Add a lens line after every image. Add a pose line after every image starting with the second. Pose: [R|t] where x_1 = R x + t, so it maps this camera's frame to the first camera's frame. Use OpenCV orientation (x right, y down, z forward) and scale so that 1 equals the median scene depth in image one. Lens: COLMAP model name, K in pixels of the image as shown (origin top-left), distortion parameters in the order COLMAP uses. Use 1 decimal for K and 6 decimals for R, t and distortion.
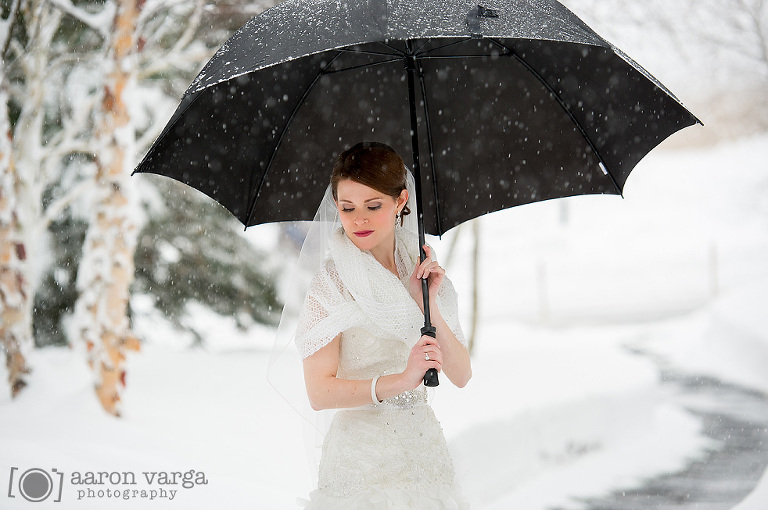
lens RADIAL K [[2767.0, 0, 349.0], [0, 2767.0, 278.8], [0, 0, 1]] dist [0.364243, 0.000000]
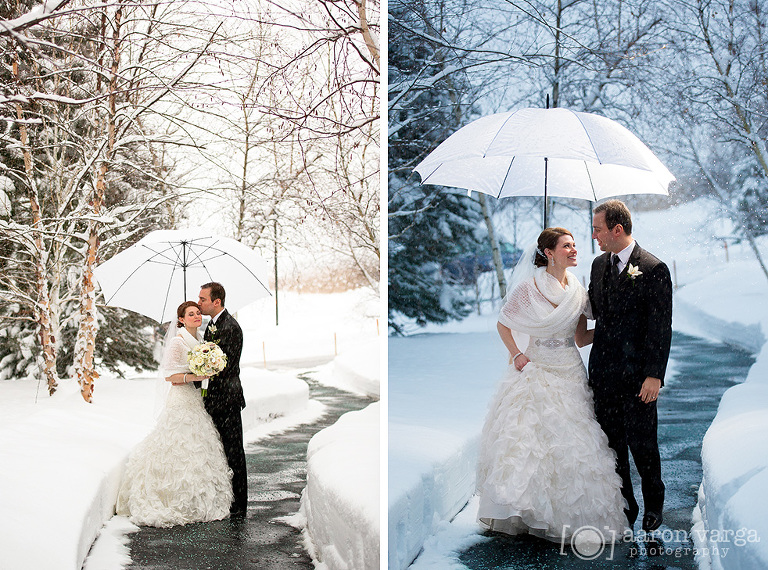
lens RADIAL K [[1666.8, 0, 381.6], [0, 1666.8, 291.3], [0, 0, 1]] dist [-0.401489, 0.000000]
pose [[0.994929, -0.012774, 0.099768, 0.034963], [0.016354, 0.999248, -0.035147, 0.003977], [-0.099244, 0.036600, 0.994390, -0.546318]]
